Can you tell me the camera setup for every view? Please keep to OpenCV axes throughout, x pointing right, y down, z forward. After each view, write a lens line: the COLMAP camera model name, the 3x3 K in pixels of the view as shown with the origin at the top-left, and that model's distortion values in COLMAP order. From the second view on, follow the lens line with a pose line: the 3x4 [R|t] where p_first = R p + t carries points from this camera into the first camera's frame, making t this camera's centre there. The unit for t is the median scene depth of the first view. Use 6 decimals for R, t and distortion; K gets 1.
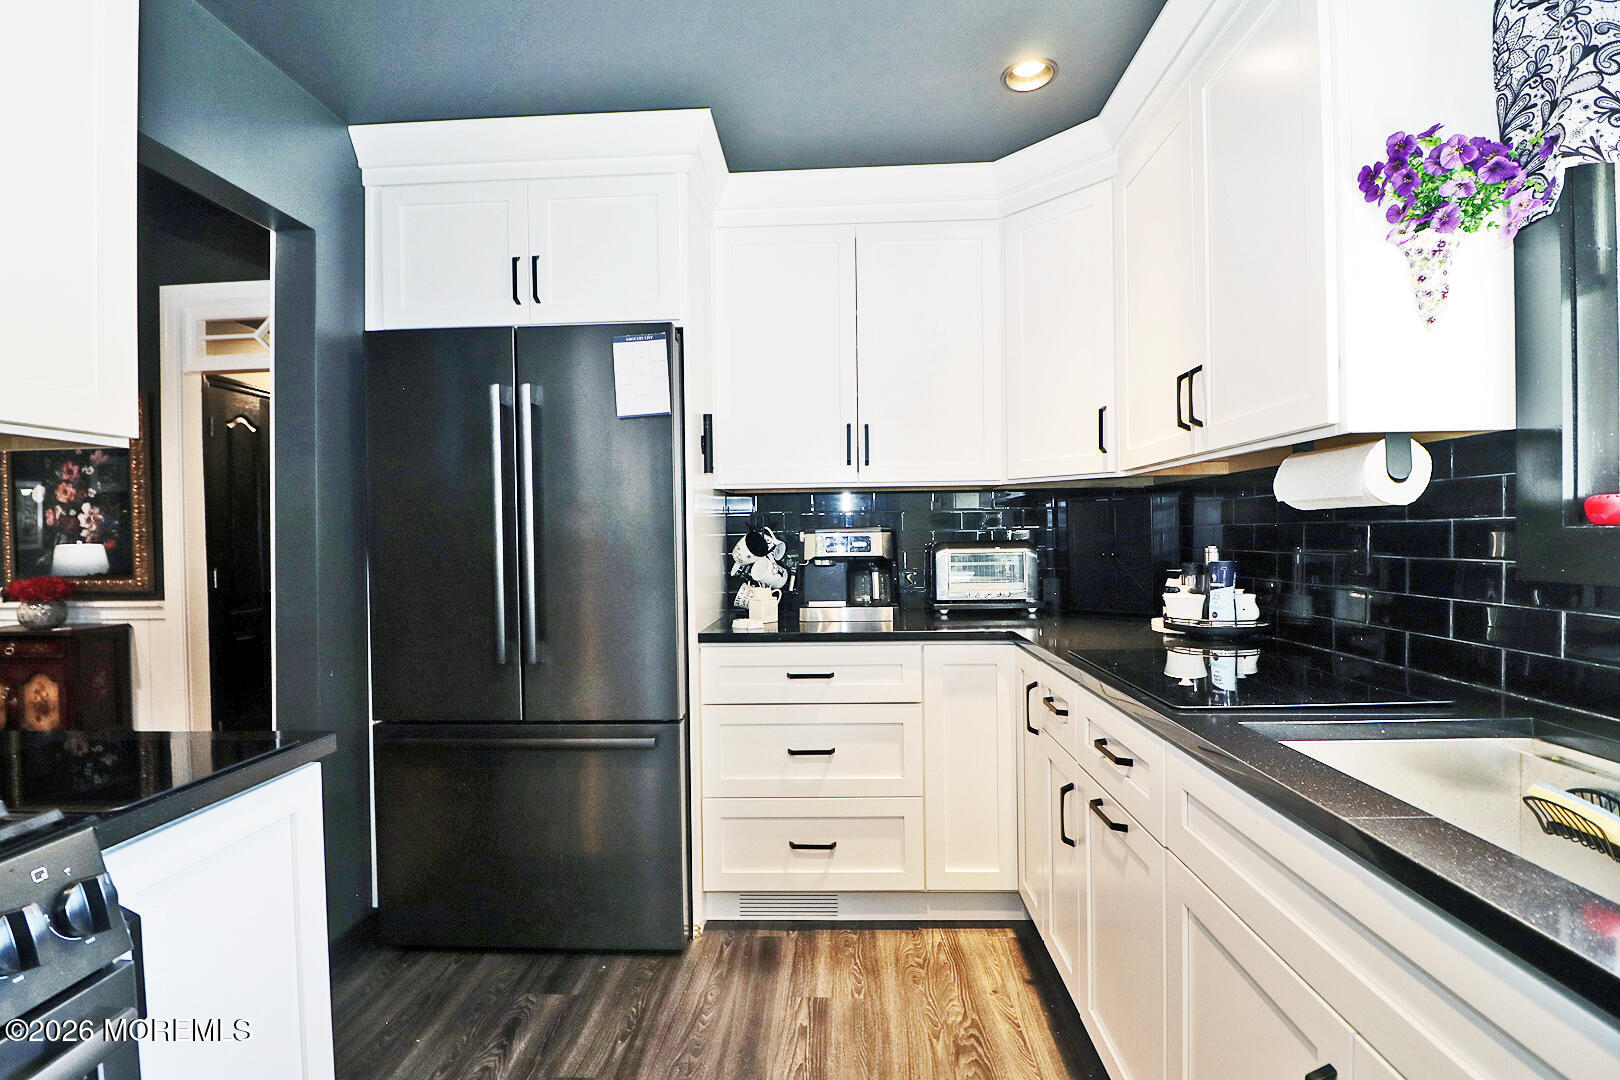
lens RADIAL K [[747.5, 0, 812.3], [0, 747.5, 540.7], [0, 0, 1]] dist [-0.001390, -0.012145]
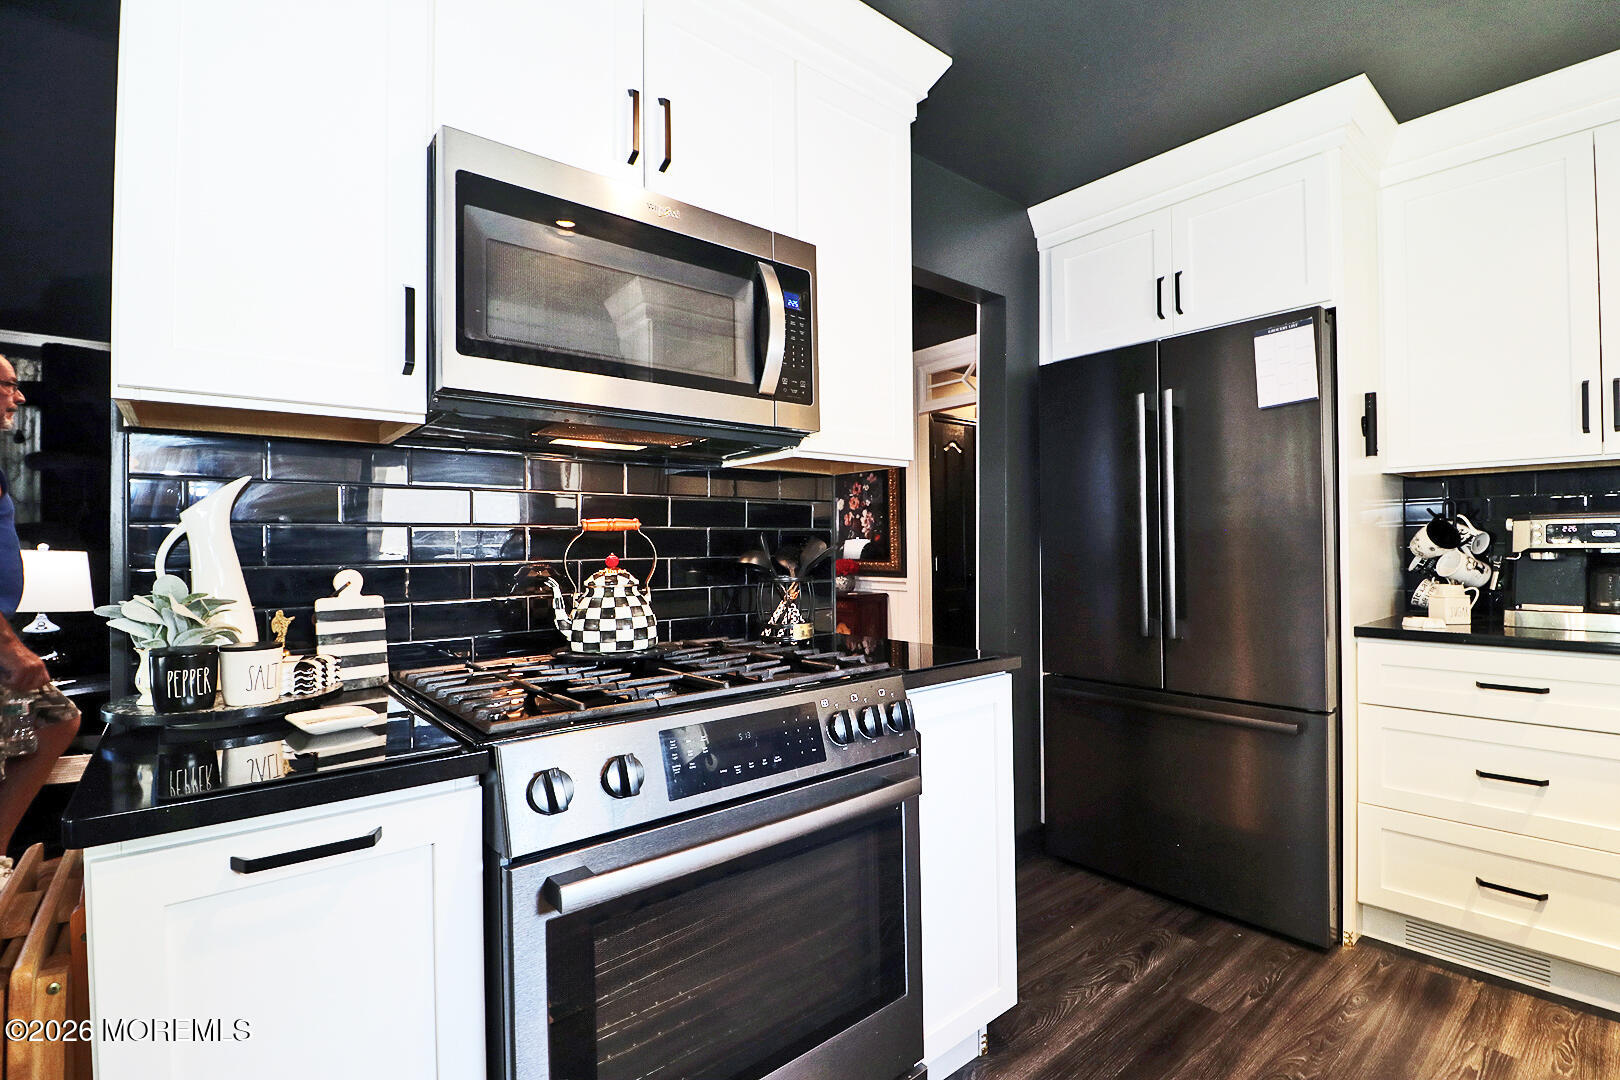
lens RADIAL K [[747.5, 0, 812.3], [0, 747.5, 540.7], [0, 0, 1]] dist [-0.001390, -0.012145]
pose [[0.675217, 0.003854, -0.737609, 0.079064], [-0.006881, 0.999976, -0.001074, 0.021513], [0.737587, 0.005801, 0.675227, -0.143011]]
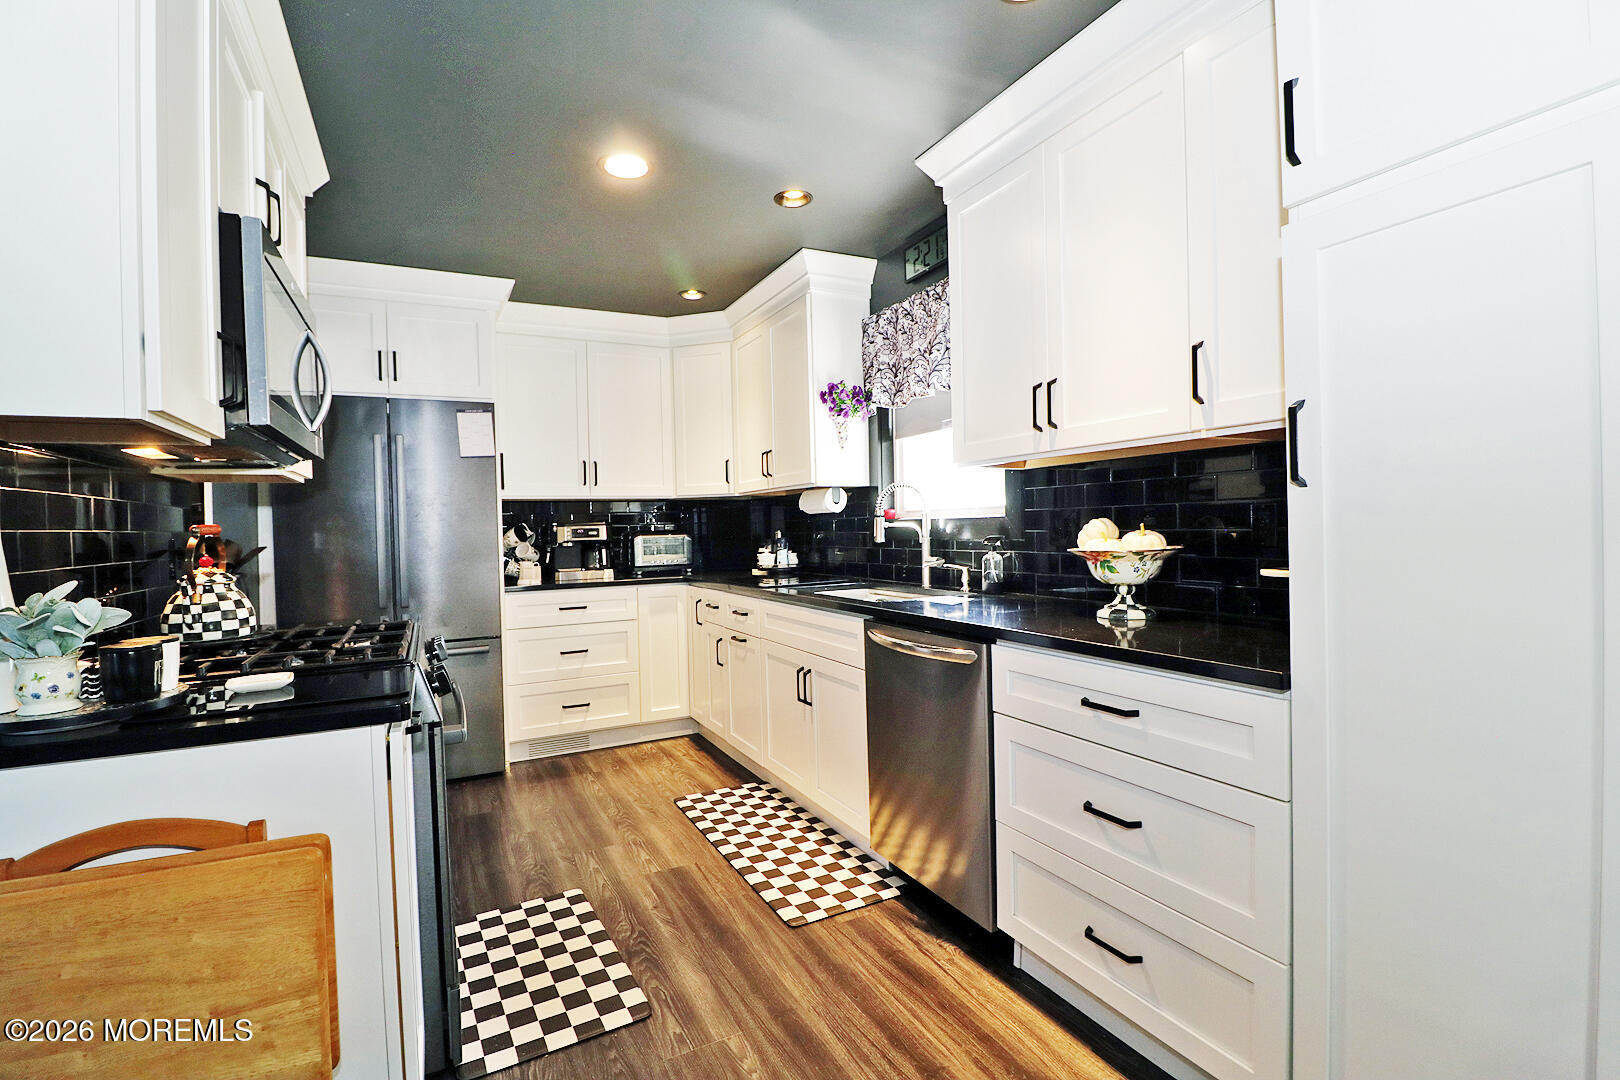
lens RADIAL K [[747.5, 0, 812.3], [0, 747.5, 540.7], [0, 0, 1]] dist [-0.001390, -0.012145]
pose [[0.869580, -0.015462, 0.493550, -0.378144], [0.015318, 0.999873, 0.004335, 0.025420], [-0.493555, 0.003791, 0.869707, -0.791099]]
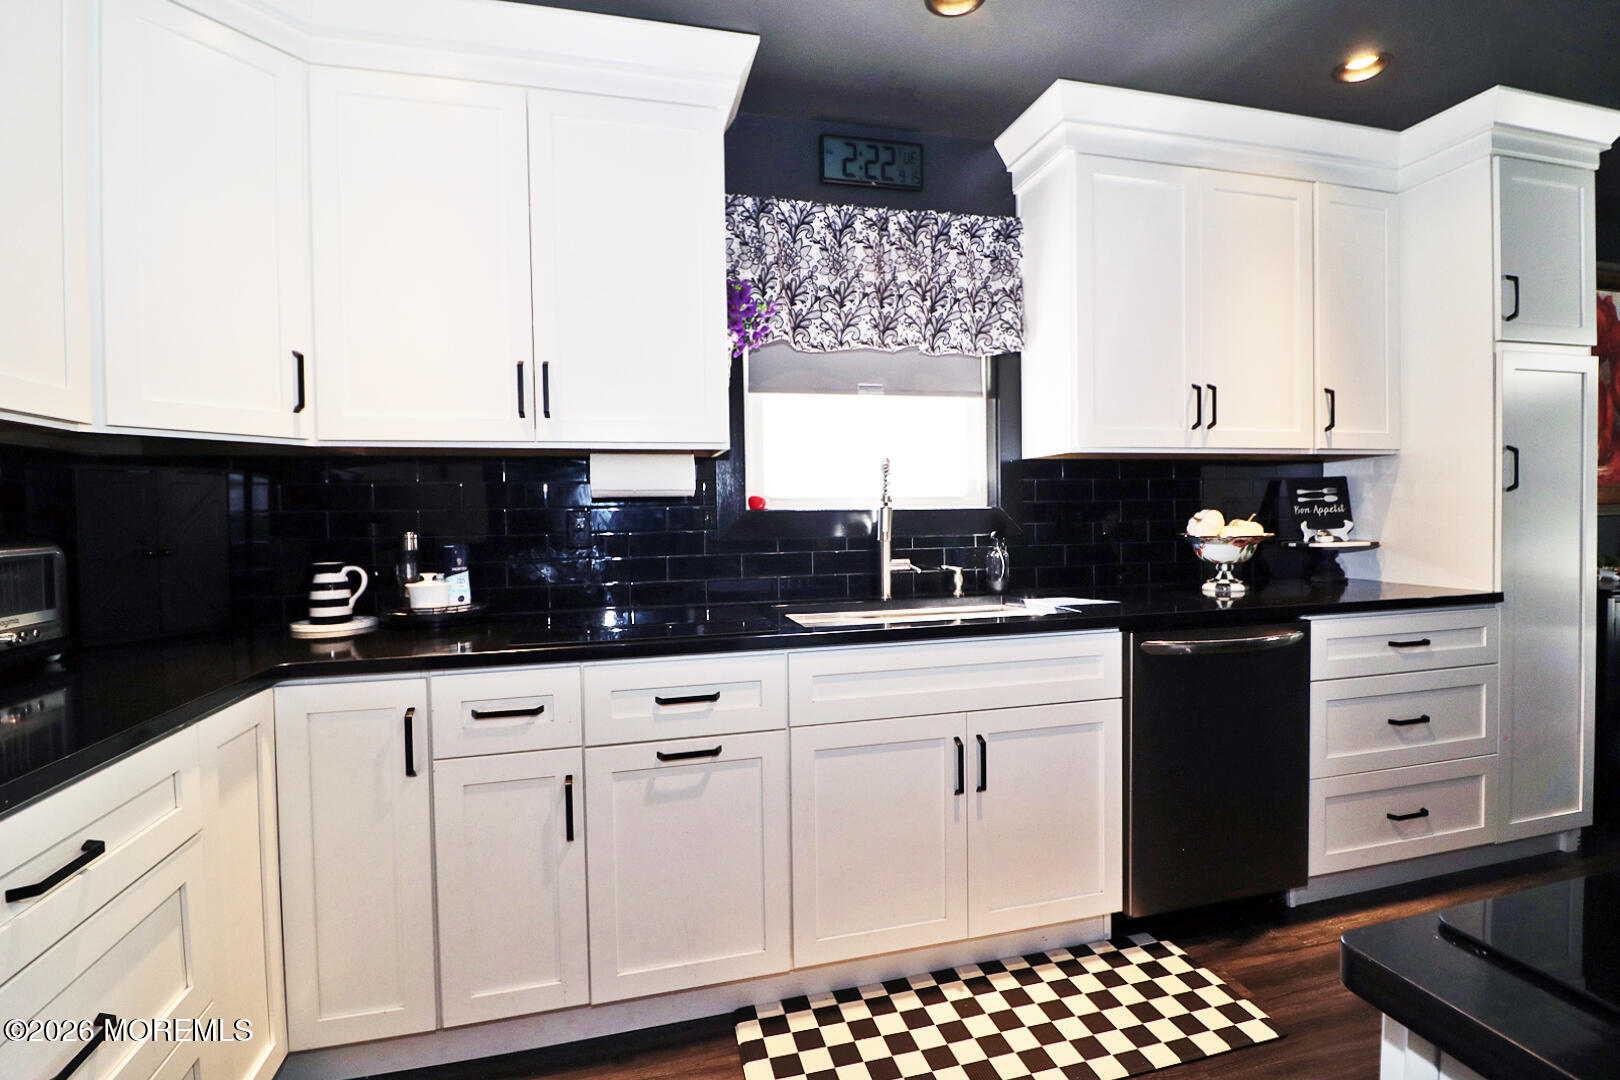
lens RADIAL K [[758.0, 0, 809.5], [0, 758.0, 530.1], [0, 0, 1]] dist [-0.002221, -0.013394]
pose [[-0.296388, -0.002454, 0.955064, -0.501478], [0.027840, 0.999550, 0.011208, 0.008285], [-0.954662, 0.029911, -0.296186, 0.745936]]
